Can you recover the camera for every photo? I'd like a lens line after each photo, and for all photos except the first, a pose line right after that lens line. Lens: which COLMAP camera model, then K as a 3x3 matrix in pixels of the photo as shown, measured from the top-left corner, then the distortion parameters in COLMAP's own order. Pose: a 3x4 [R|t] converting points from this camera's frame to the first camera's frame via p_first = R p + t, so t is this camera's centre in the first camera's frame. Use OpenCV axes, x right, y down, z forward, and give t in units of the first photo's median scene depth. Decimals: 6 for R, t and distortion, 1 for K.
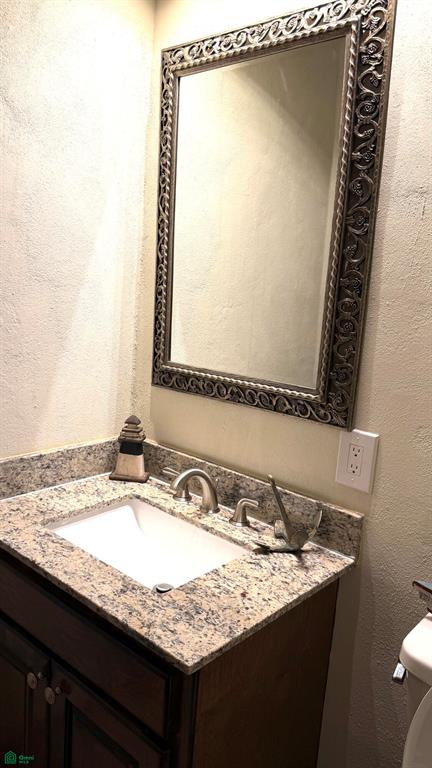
lens RADIAL K [[609.7, 0, 216.0], [0, 609.7, 384.0], [0, 0, 1]] dist [0.126168, -0.232633]
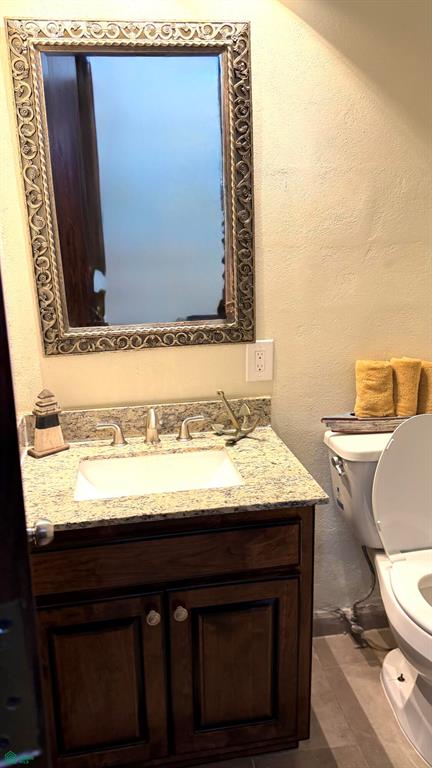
lens RADIAL K [[609.7, 0, 216.0], [0, 609.7, 384.0], [0, 0, 1]] dist [0.126168, -0.232633]
pose [[0.588990, -0.271094, 0.761314, -0.929970], [0.204735, 0.961379, 0.183941, -0.108762], [-0.781776, 0.047528, 0.621745, 0.185397]]
